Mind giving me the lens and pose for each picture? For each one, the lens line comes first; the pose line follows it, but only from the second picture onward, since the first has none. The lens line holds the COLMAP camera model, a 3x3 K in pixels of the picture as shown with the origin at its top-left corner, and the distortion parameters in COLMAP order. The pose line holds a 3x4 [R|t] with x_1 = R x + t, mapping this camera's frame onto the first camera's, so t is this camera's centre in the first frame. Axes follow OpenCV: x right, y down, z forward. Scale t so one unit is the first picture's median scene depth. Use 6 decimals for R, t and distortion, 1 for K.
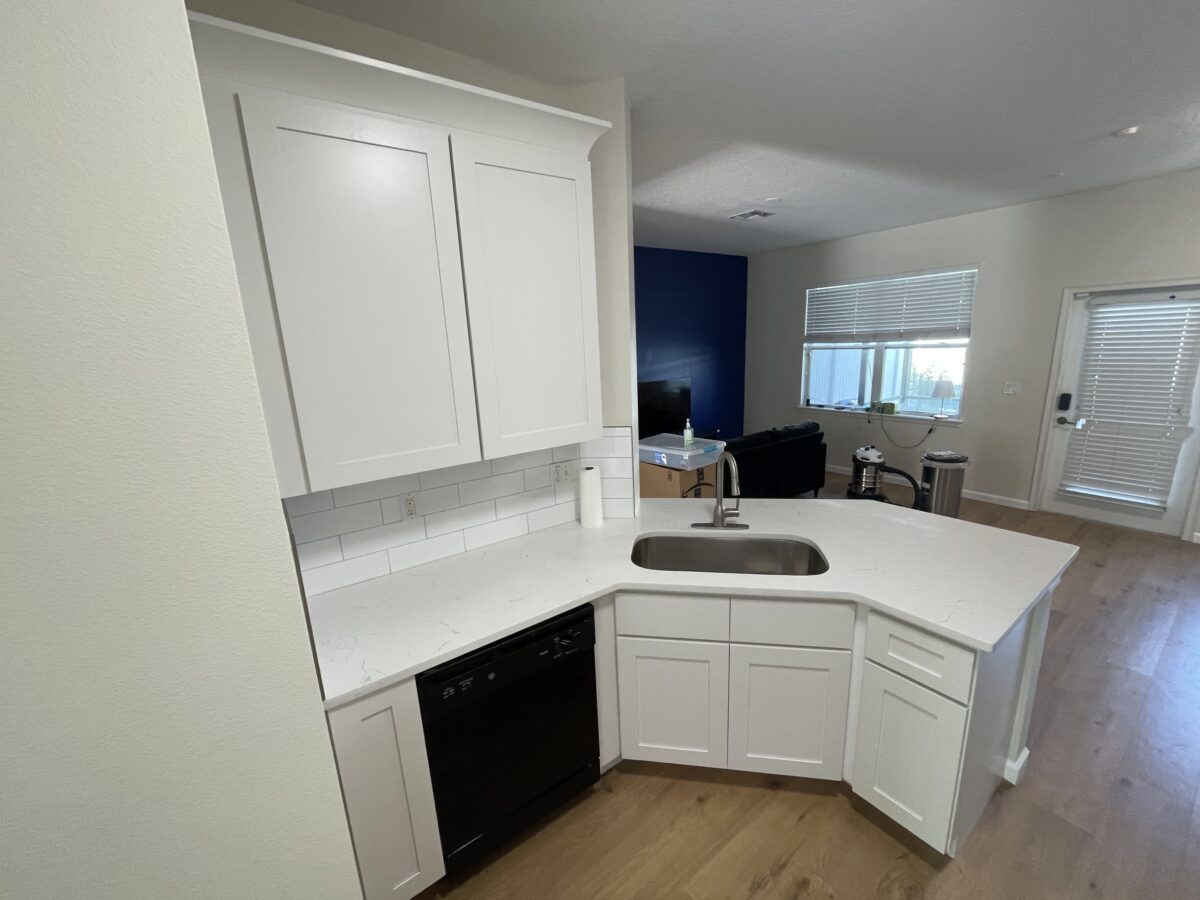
lens RADIAL K [[482.0, 0, 600.0], [0, 482.0, 450.0], [0, 0, 1]] dist [-0.003235, -0.001008]
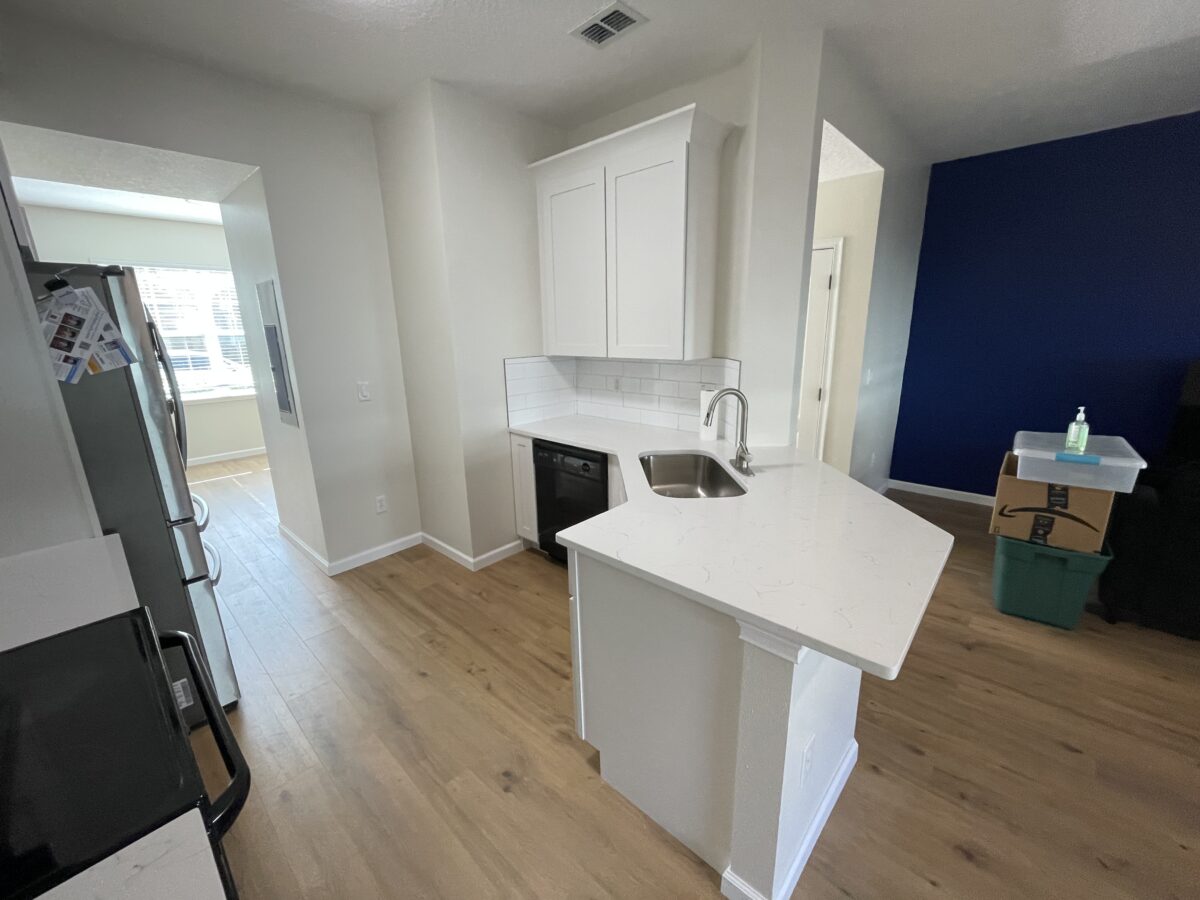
lens RADIAL K [[482.0, 0, 600.0], [0, 482.0, 450.0], [0, 0, 1]] dist [-0.003235, -0.001008]
pose [[0.200547, 0.277802, -0.939471, 1.221408], [-0.210102, 0.948837, 0.235722, -0.051919], [0.956890, 0.150112, 0.248654, 0.504081]]
